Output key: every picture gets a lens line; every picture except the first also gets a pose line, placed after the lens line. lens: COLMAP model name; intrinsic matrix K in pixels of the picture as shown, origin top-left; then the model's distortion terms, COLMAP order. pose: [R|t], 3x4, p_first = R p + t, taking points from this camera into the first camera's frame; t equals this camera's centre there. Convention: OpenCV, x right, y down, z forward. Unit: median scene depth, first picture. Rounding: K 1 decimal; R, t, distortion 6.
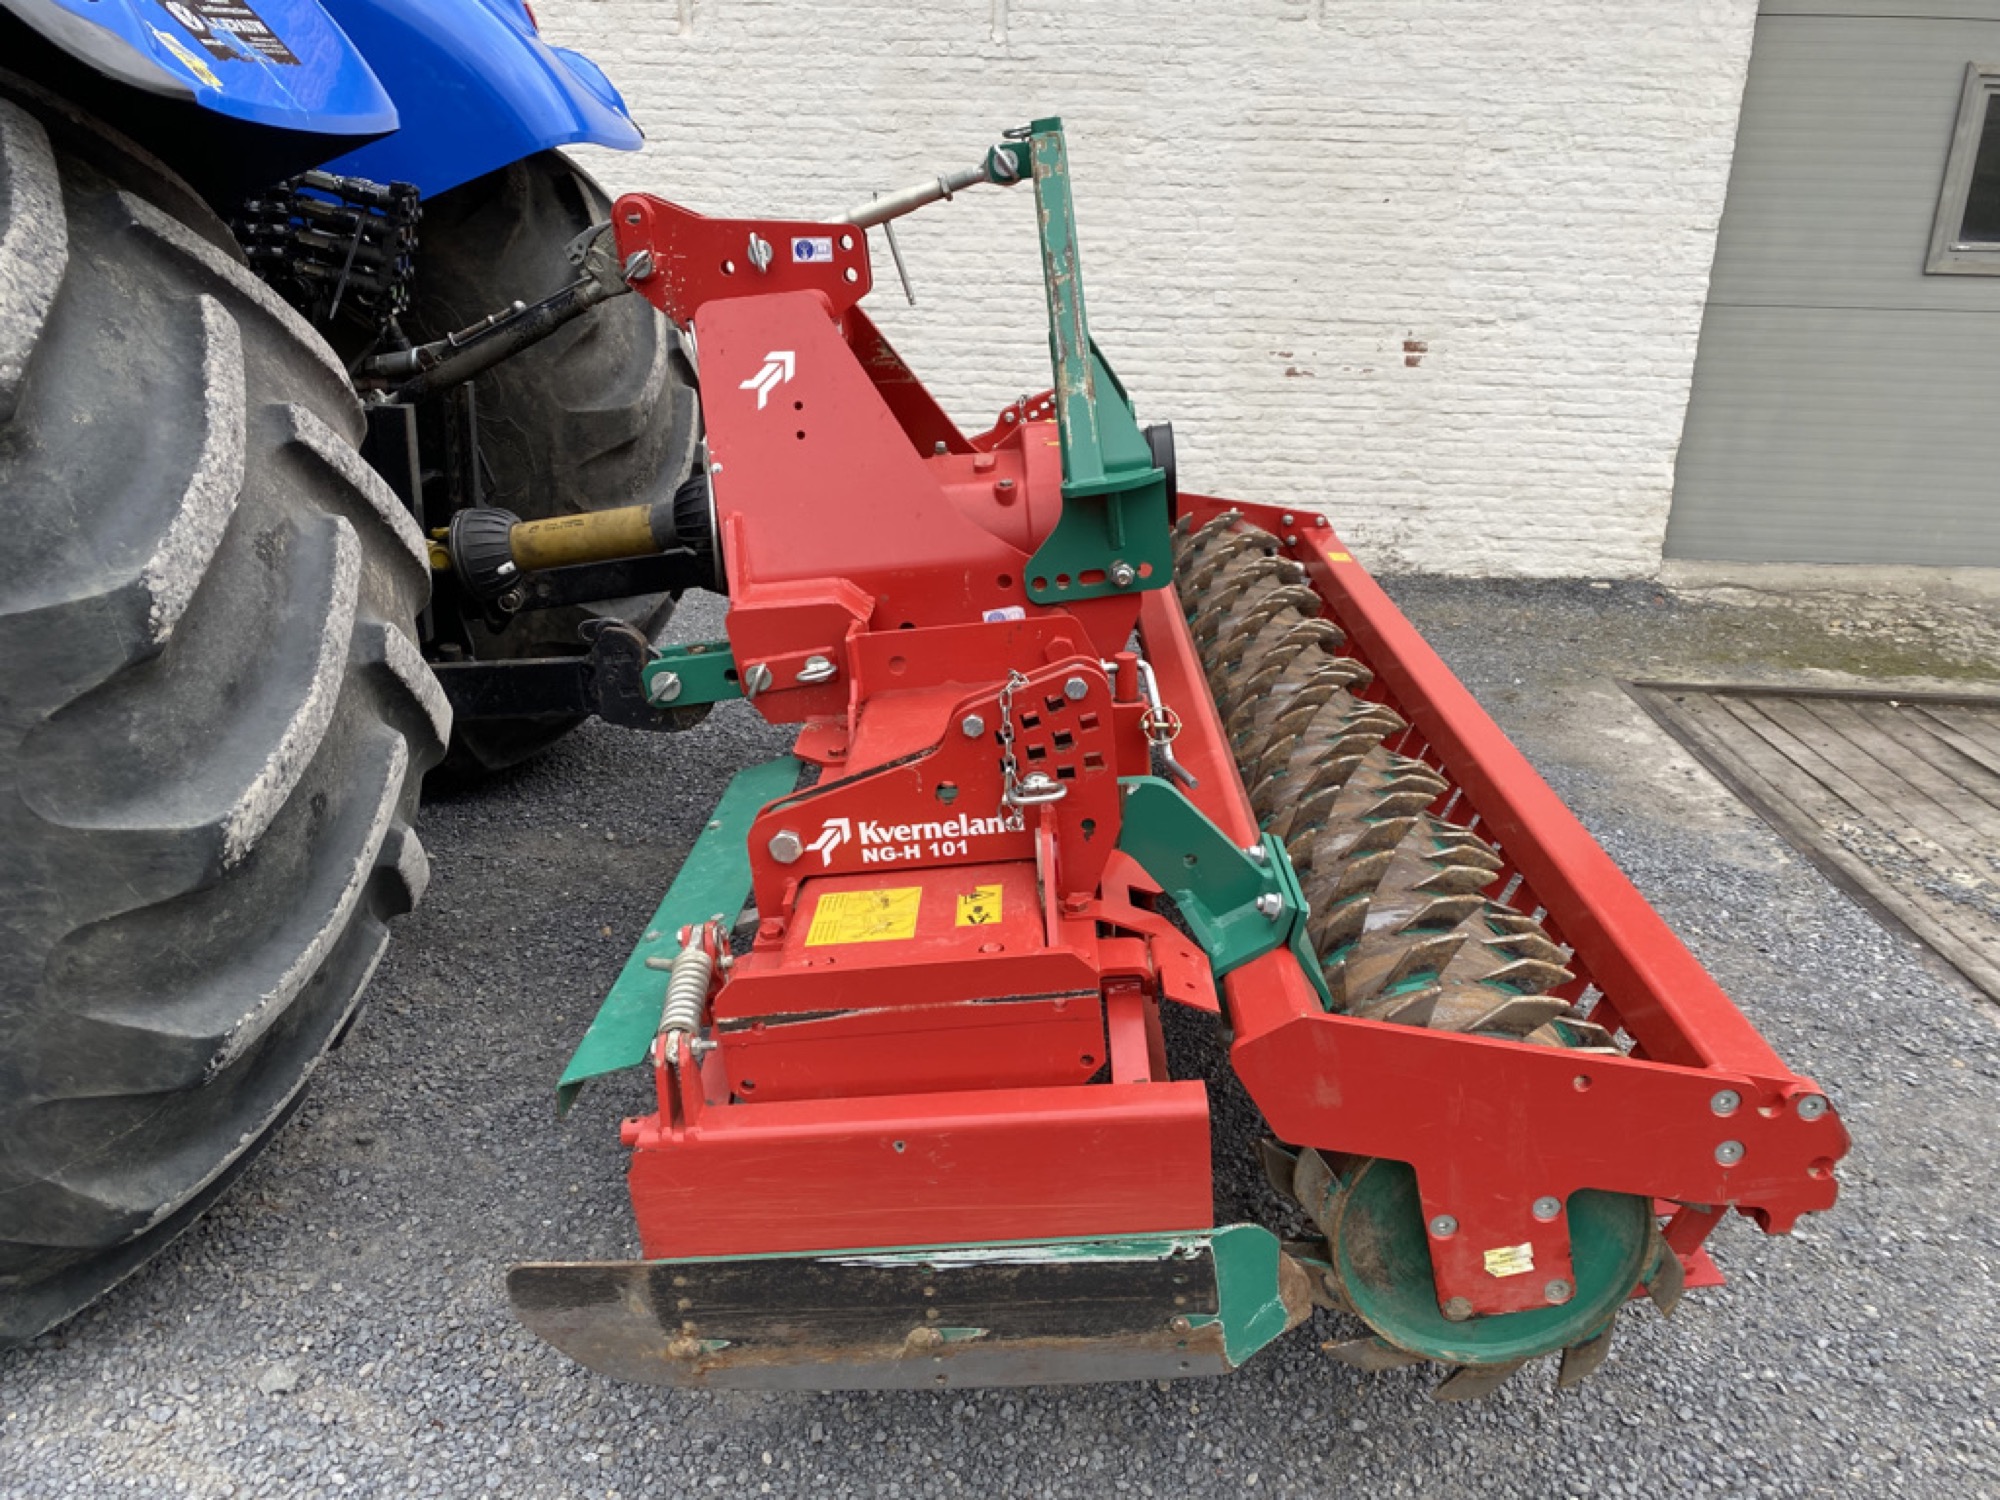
lens RADIAL K [[1527.8, 0, 1000.0], [0, 1527.8, 750.0], [0, 0, 1]] dist [0.032392, -0.028077]
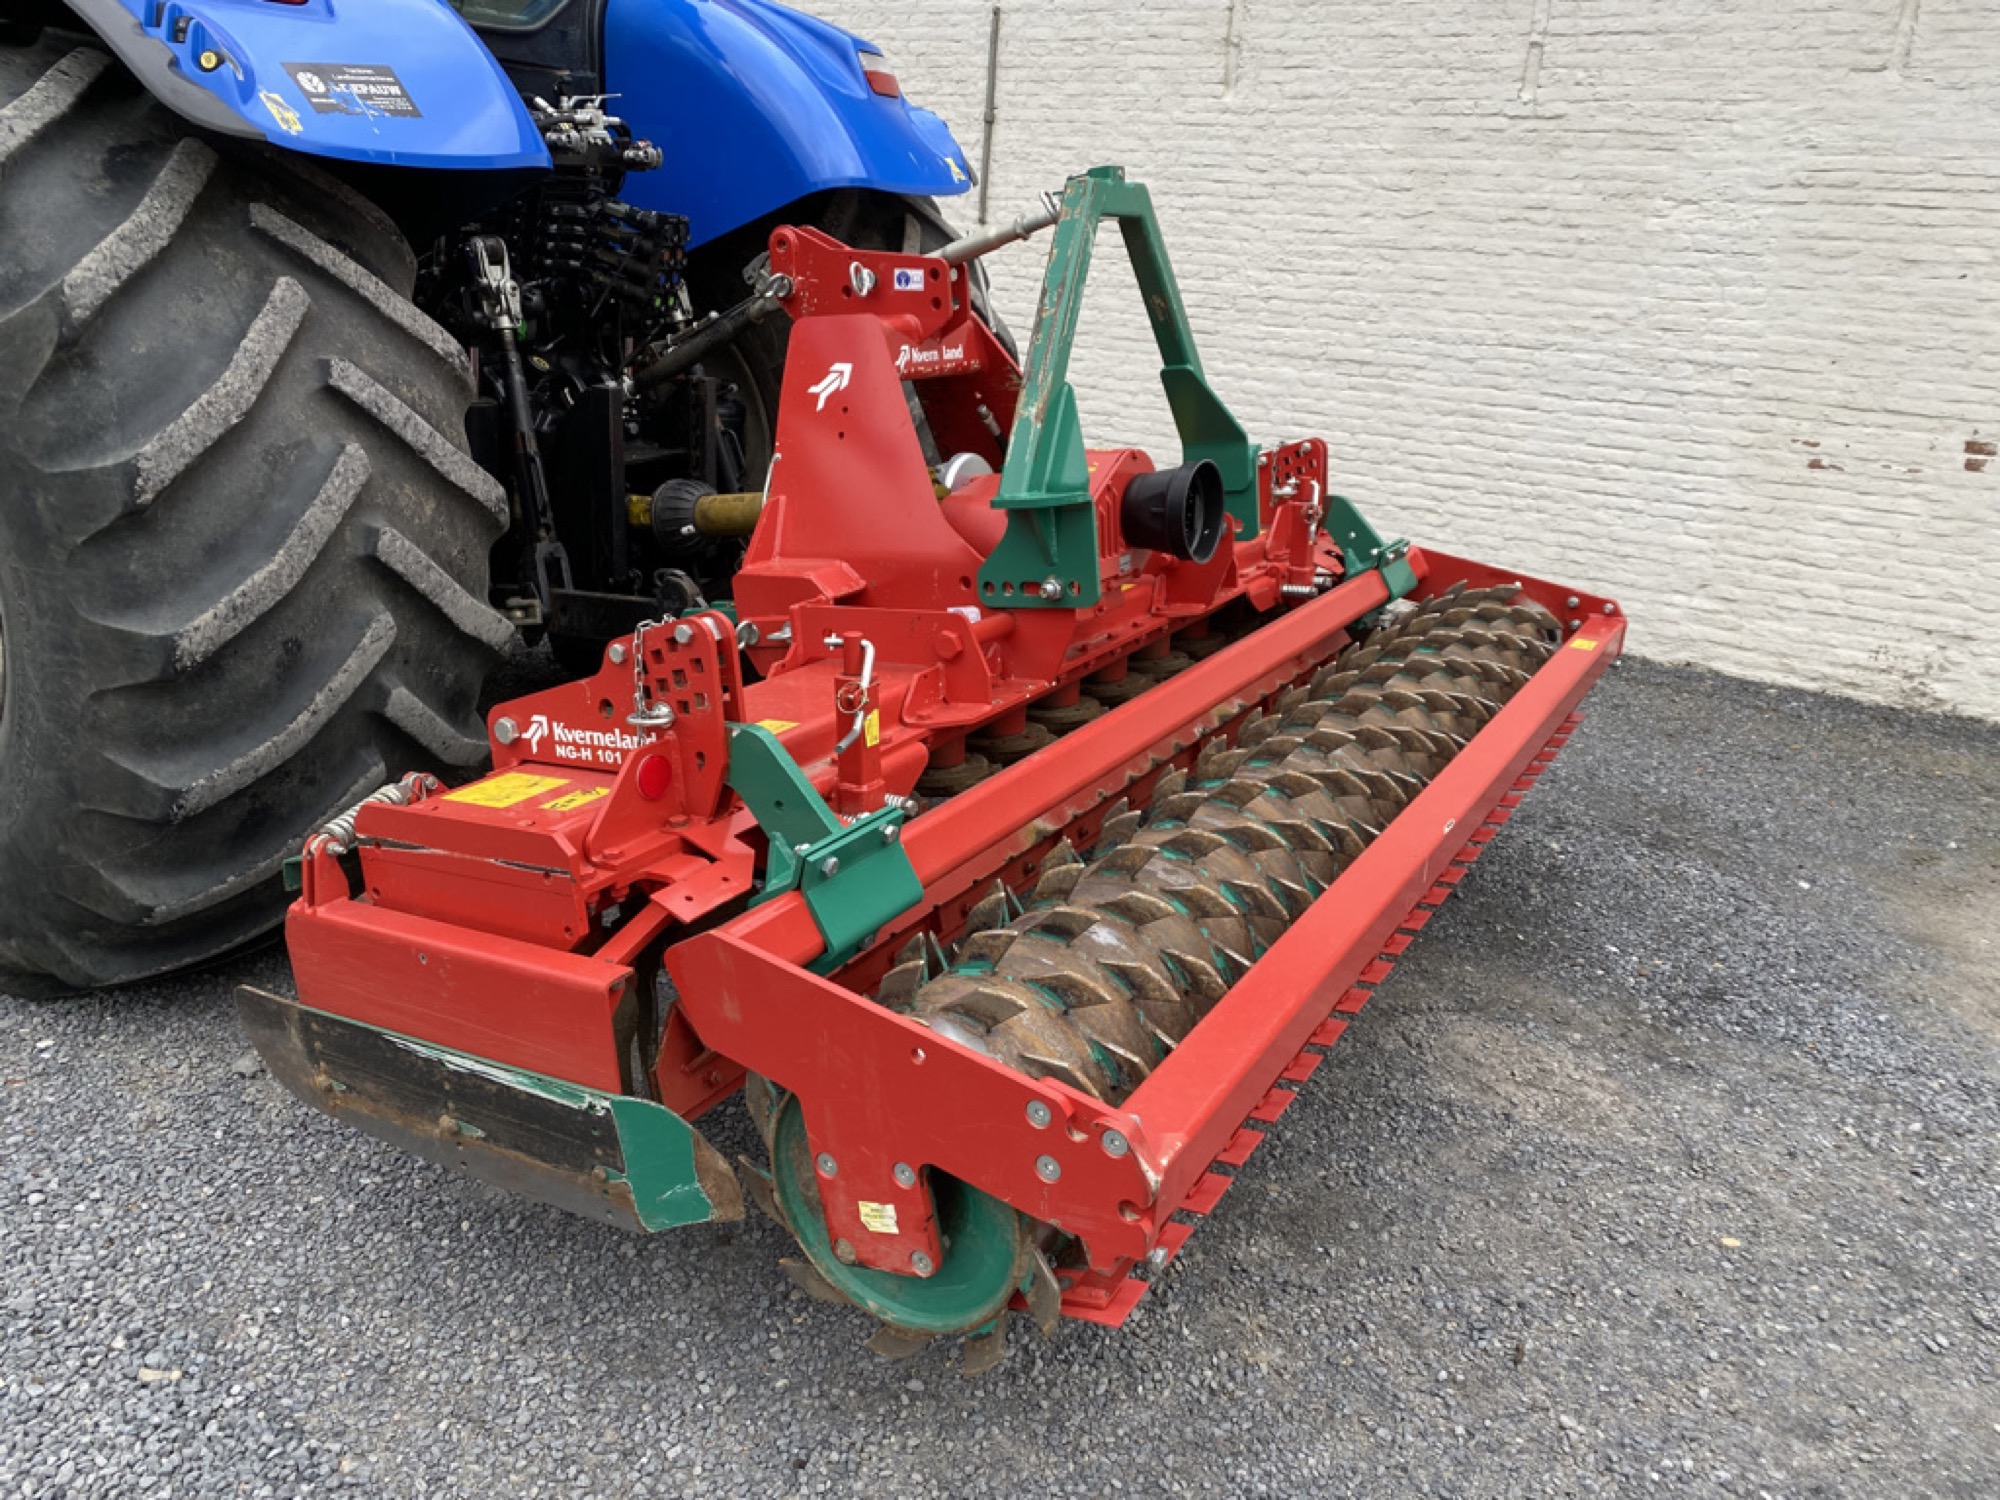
lens RADIAL K [[1526.8, 0, 1021.8], [0, 1526.8, 754.5], [0, 0, 1]] dist [0.027496, -0.003197]
pose [[0.879120, 0.180841, -0.440958, 0.540507], [-0.195236, 0.980671, 0.012948, -0.011056], [0.434777, 0.074709, 0.897434, 0.041109]]
